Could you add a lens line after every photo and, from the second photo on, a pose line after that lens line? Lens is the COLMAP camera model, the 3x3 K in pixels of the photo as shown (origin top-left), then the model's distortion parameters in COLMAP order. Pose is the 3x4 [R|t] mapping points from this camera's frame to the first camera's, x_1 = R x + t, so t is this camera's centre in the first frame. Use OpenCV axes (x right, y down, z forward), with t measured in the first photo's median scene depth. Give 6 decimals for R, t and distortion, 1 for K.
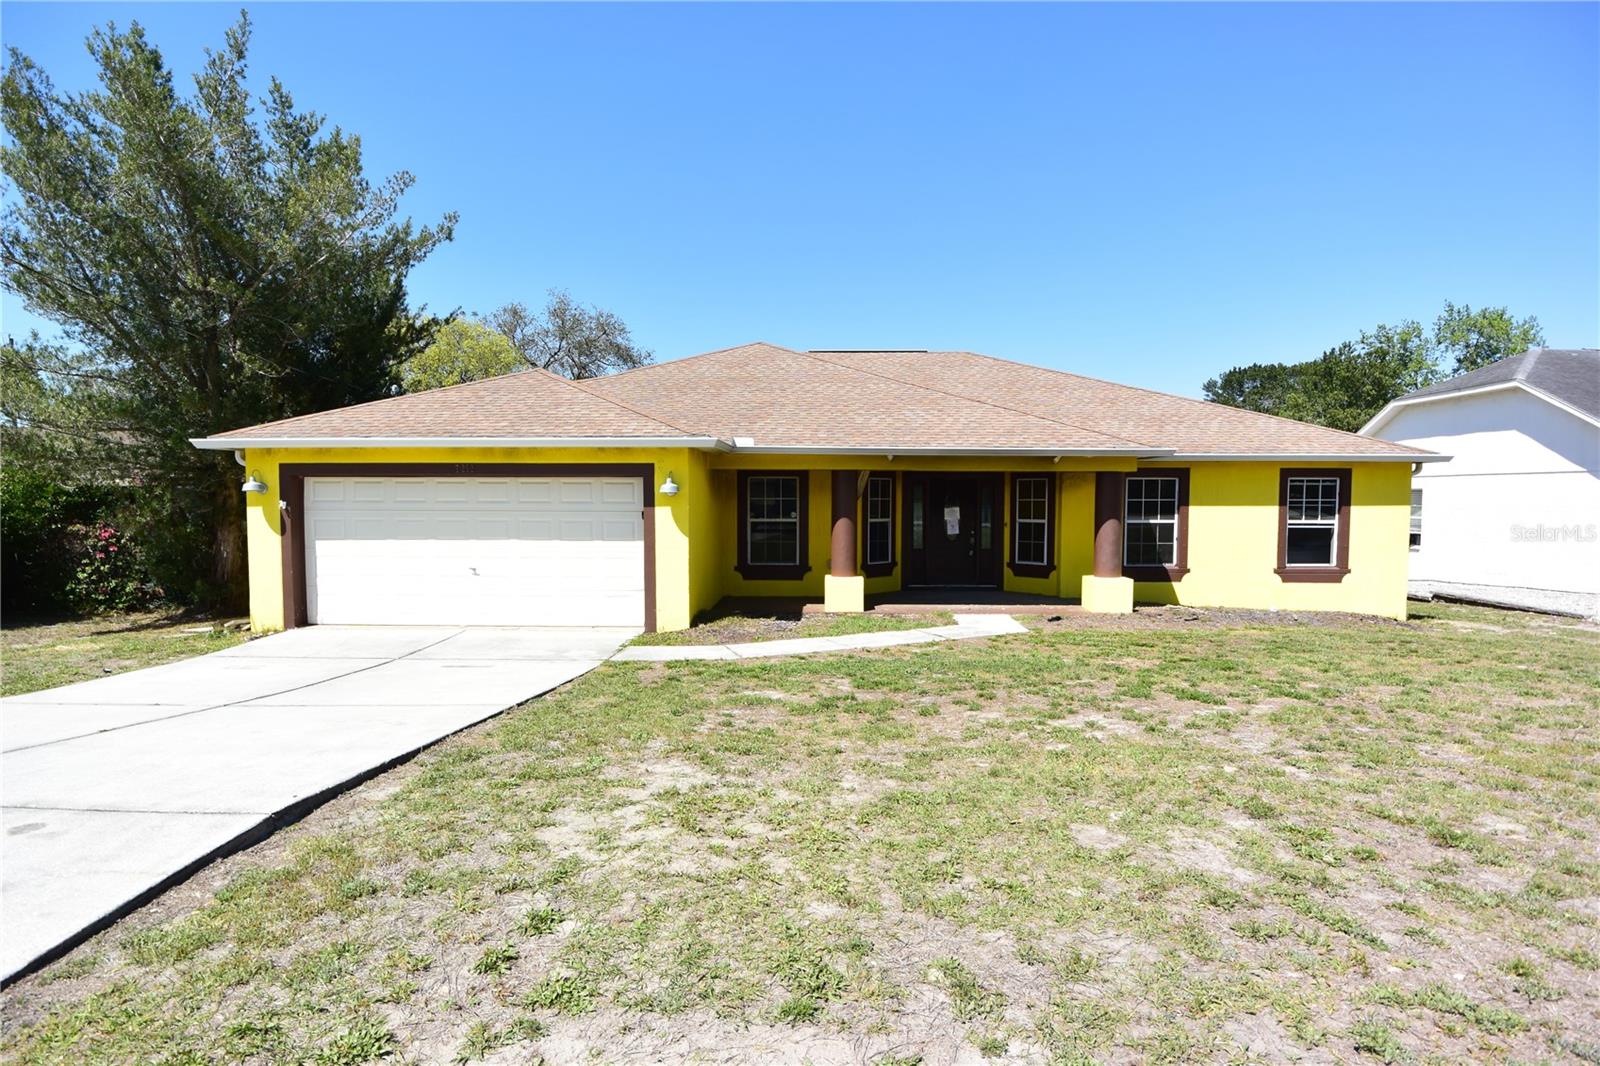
lens RADIAL K [[825.6, 0, 800.8], [0, 825.6, 534.0], [0, 0, 1]] dist [-0.019231, -0.000594]
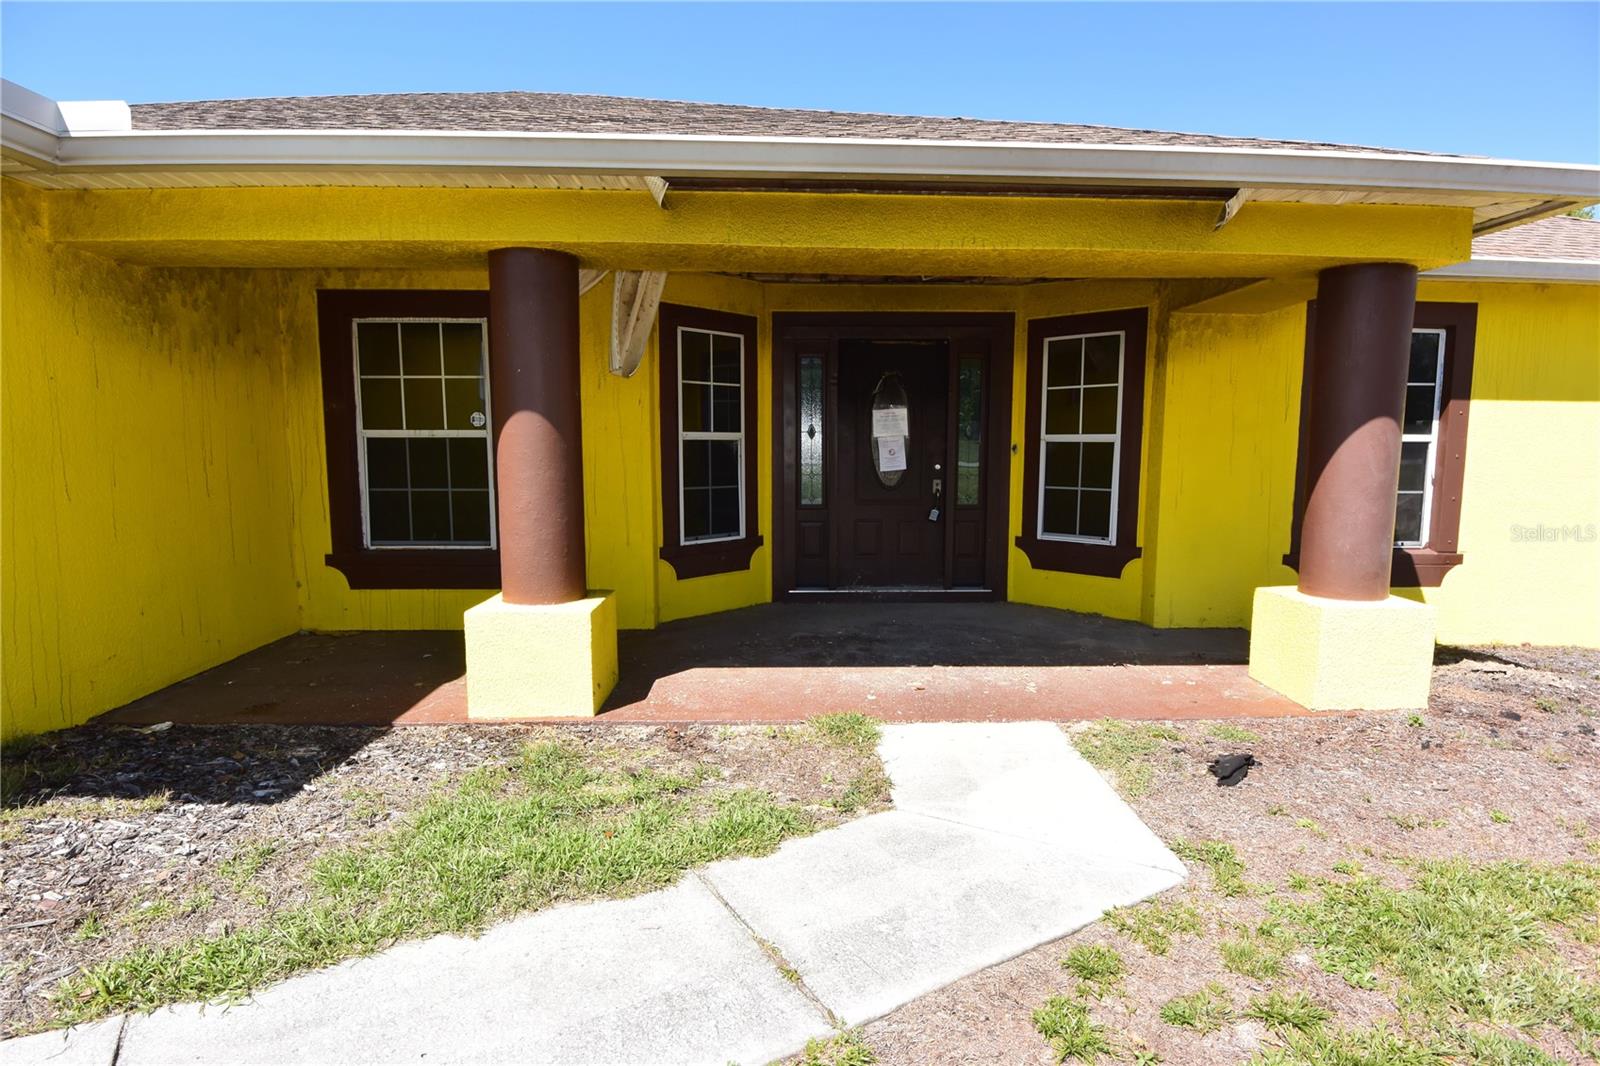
lens RADIAL K [[825.6, 0, 803.1], [0, 825.6, 534.7], [0, 0, 1]] dist [-0.019231, -0.000594]
pose [[0.998448, -0.005650, 0.055396, 0.120791], [0.001871, 0.997681, 0.068034, 0.004282], [-0.055652, -0.067825, 0.996144, 0.606898]]
